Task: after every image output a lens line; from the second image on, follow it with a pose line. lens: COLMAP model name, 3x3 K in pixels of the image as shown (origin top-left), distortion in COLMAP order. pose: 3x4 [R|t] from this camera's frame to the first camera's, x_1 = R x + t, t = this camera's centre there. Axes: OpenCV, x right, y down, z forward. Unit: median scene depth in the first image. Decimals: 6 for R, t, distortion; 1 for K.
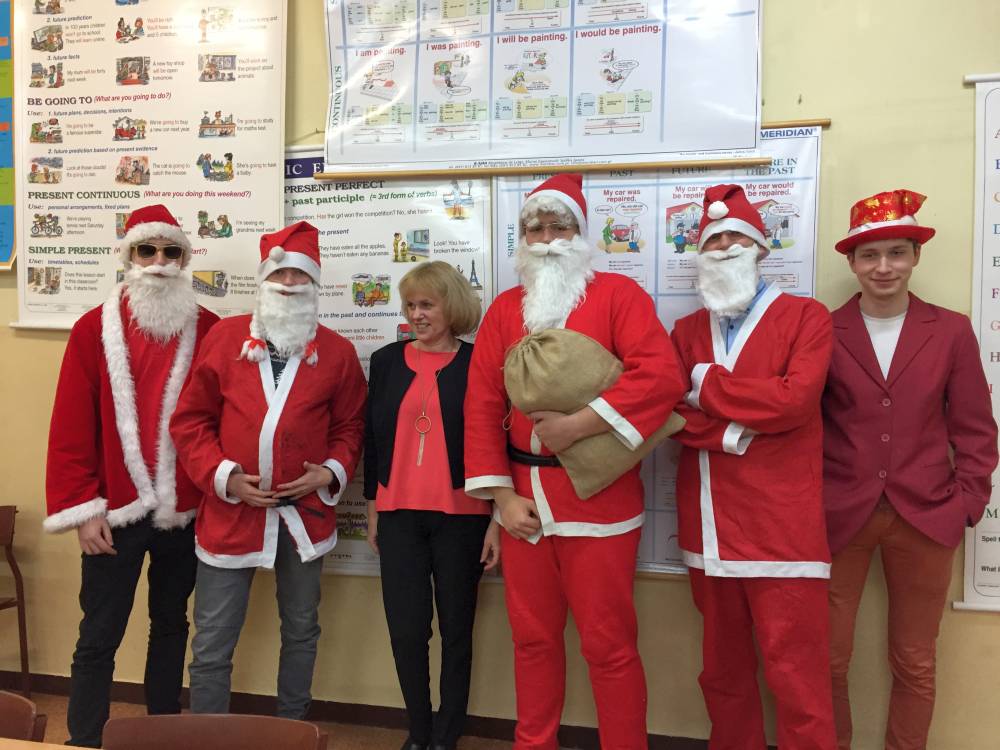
lens RADIAL K [[908.2, 0, 489.6], [0, 908.2, 369.7], [0, 0, 1]] dist [0.050832, -0.091967]
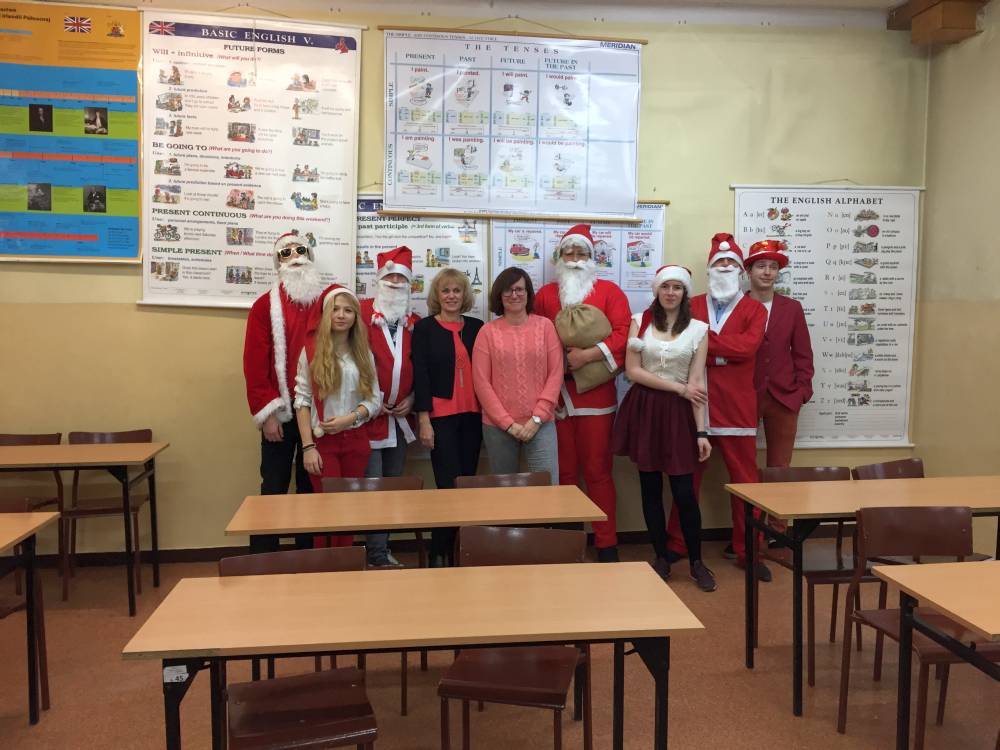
lens RADIAL K [[908.2, 0, 499.9], [0, 908.2, 369.3], [0, 0, 1]] dist [0.050832, -0.091967]
pose [[0.927189, -0.020418, 0.374038, -0.575955], [0.008615, 0.999412, 0.033200, 0.013025], [-0.374496, -0.027560, 0.926819, -0.554871]]
